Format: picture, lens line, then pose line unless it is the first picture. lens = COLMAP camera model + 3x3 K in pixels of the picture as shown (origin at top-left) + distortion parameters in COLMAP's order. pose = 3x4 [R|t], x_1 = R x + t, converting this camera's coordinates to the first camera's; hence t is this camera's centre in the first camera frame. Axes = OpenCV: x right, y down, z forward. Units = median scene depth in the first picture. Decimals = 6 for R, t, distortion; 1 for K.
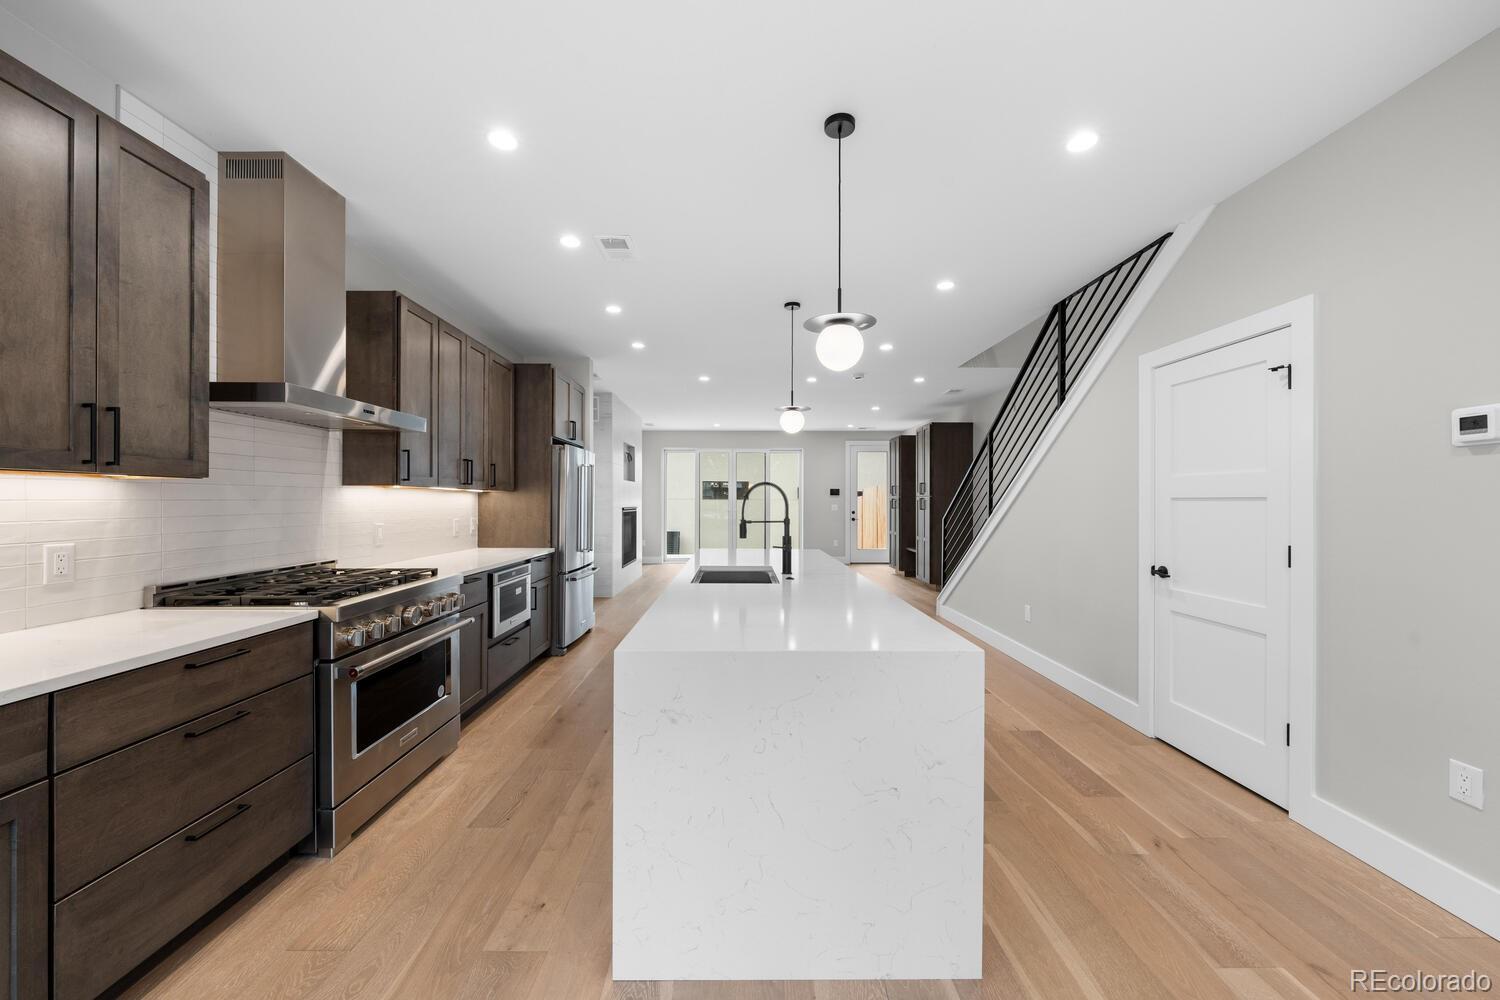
lens RADIAL K [[605.9, 0, 747.3], [0, 605.9, 498.0], [0, 0, 1]] dist [0.000406, 0.000198]
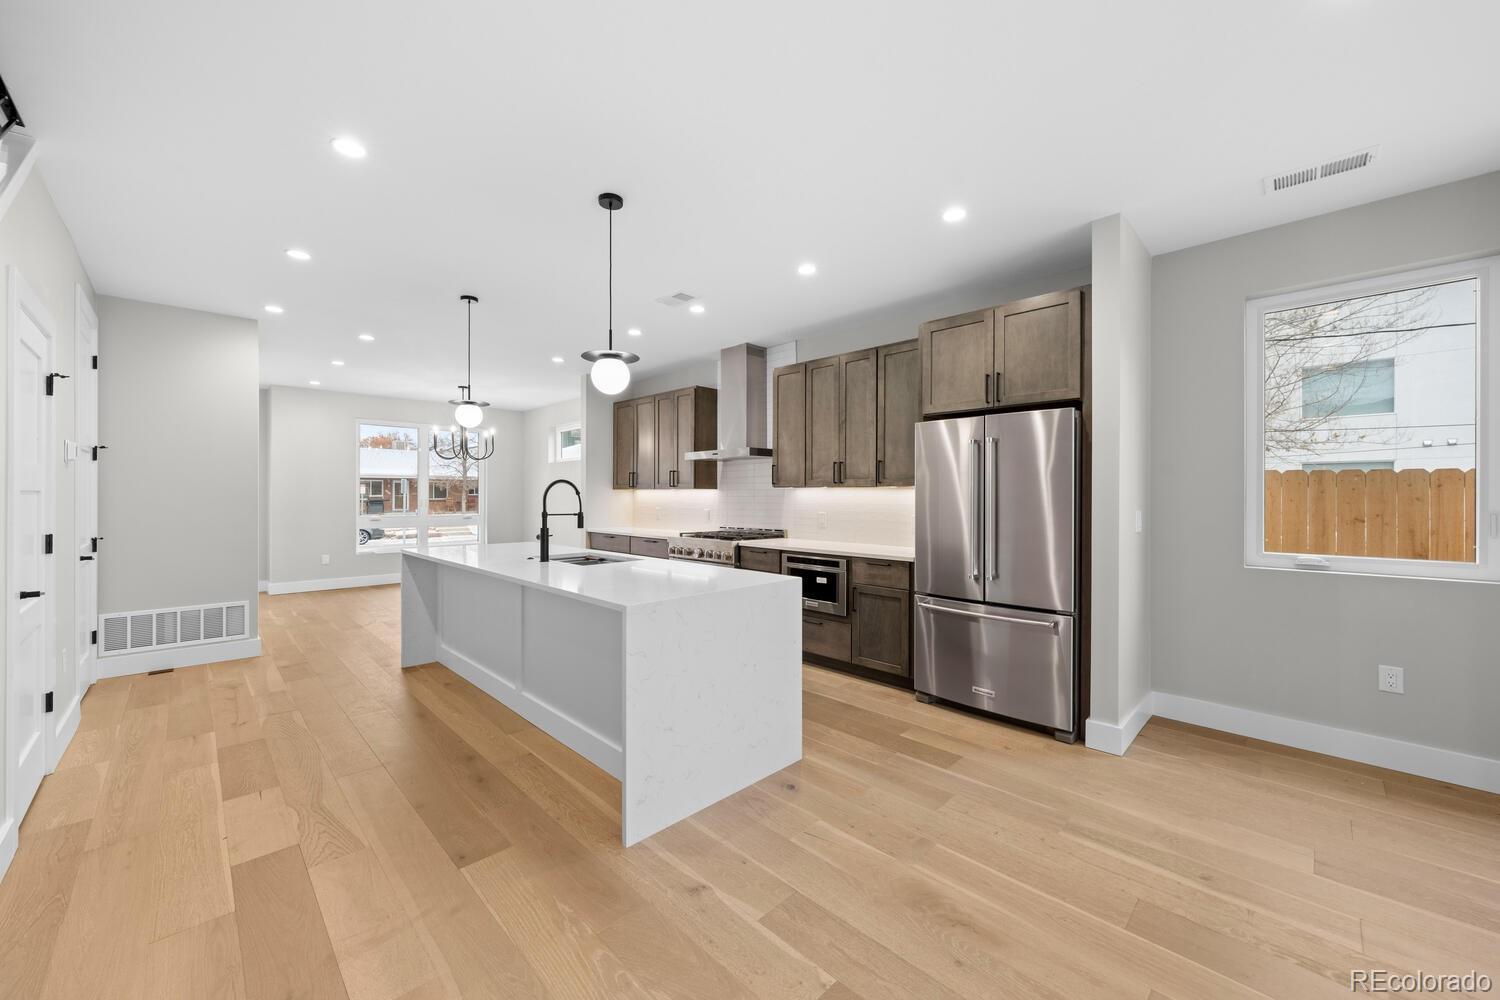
lens RADIAL K [[605.9, 0, 747.3], [0, 605.9, 498.0], [0, 0, 1]] dist [0.000406, 0.000198]
pose [[-0.749852, -0.005429, -0.661583, 0.636968], [-0.003147, 0.999984, -0.004639, 0.019741], [0.661598, -0.001397, -0.749857, 2.535145]]
